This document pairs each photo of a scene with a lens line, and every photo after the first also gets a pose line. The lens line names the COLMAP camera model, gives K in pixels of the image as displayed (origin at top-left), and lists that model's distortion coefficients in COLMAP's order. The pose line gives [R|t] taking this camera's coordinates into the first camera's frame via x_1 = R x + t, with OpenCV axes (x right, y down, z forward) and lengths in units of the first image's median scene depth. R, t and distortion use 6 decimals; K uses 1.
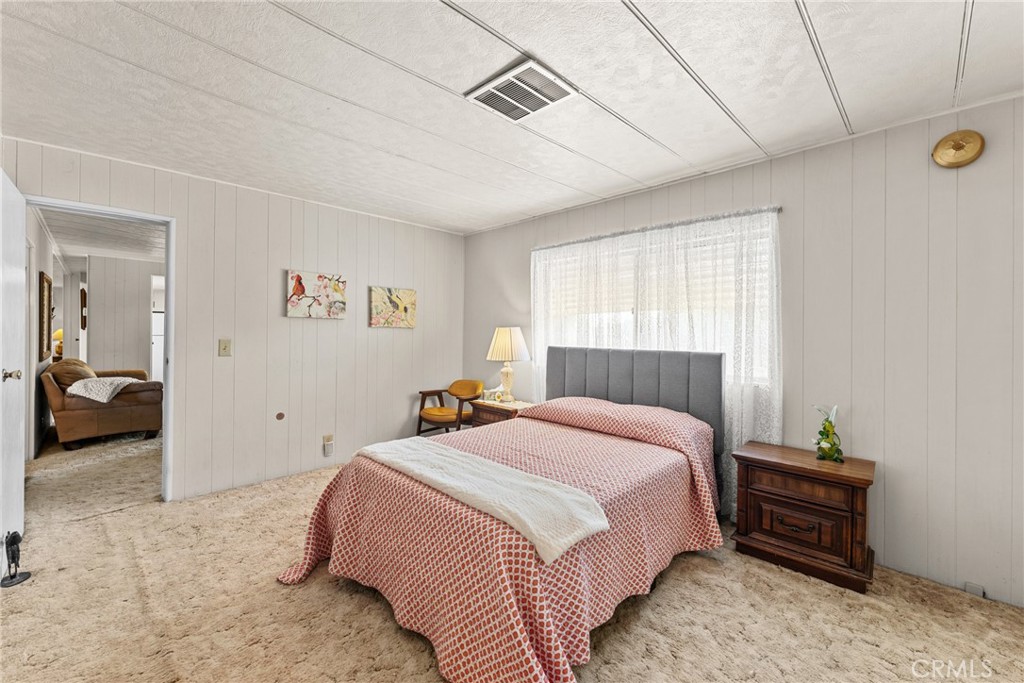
lens RADIAL K [[415.4, 0, 511.3], [0, 415.4, 335.3], [0, 0, 1]] dist [-0.002045, -0.000209]
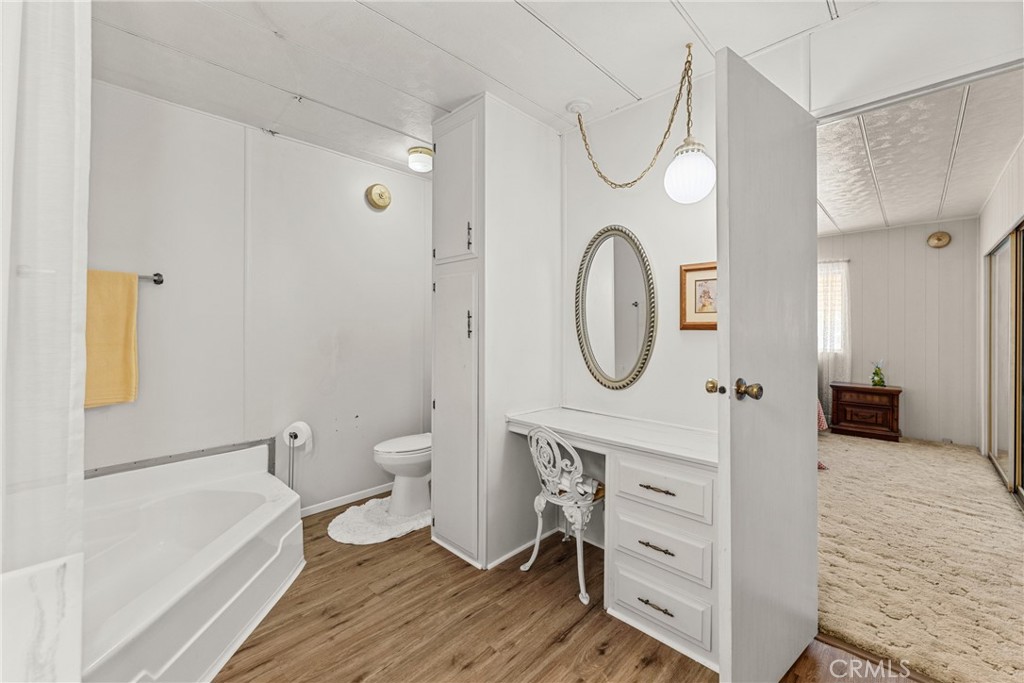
lens RADIAL K [[415.4, 0, 514.4], [0, 415.4, 335.0], [0, 0, 1]] dist [-0.002045, -0.000209]
pose [[0.999732, 0.001632, 0.023102, -1.145497], [-0.001537, 0.999990, -0.004096, 0.060952], [-0.023108, 0.004059, 0.999725, -1.071570]]
